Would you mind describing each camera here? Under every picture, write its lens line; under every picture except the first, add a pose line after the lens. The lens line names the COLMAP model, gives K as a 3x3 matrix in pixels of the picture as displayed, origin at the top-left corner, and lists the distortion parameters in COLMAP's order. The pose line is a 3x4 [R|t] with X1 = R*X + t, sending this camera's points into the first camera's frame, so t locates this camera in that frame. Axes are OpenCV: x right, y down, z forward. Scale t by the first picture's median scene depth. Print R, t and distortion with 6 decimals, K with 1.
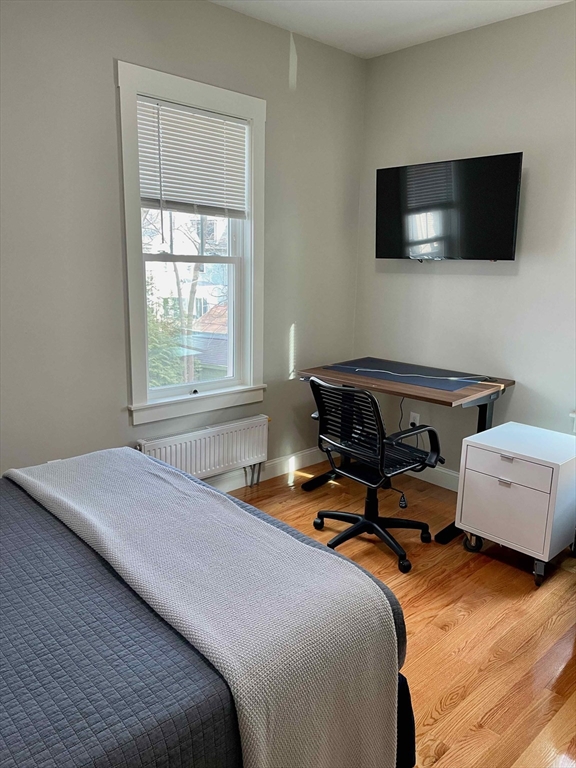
lens RADIAL K [[574.1, 0, 287.3], [0, 574.1, 383.4], [0, 0, 1]] dist [0.088707, -0.104707]
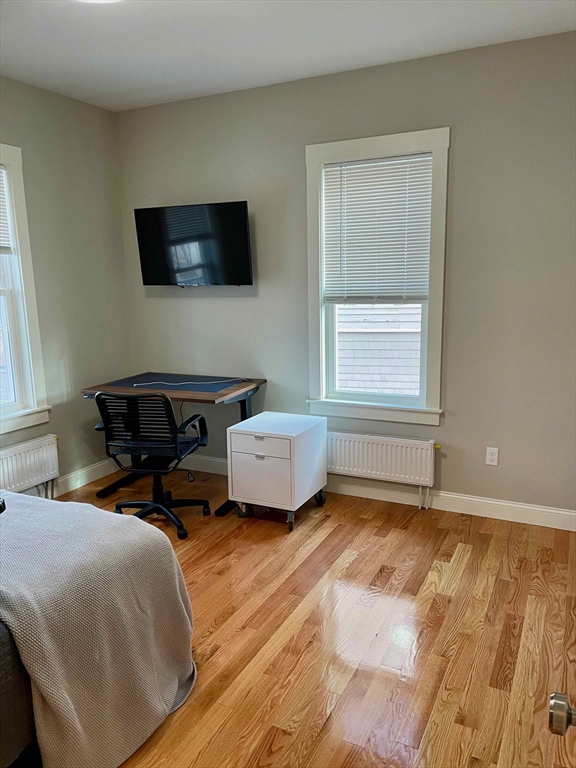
lens RADIAL K [[574.1, 0, 299.6], [0, 574.1, 387.9], [0, 0, 1]] dist [0.088707, -0.104707]
pose [[0.929670, -0.101535, 0.354125, 0.016316], [0.109903, 0.993936, -0.003541, 0.028225], [-0.351618, 0.042211, 0.935191, -0.206497]]
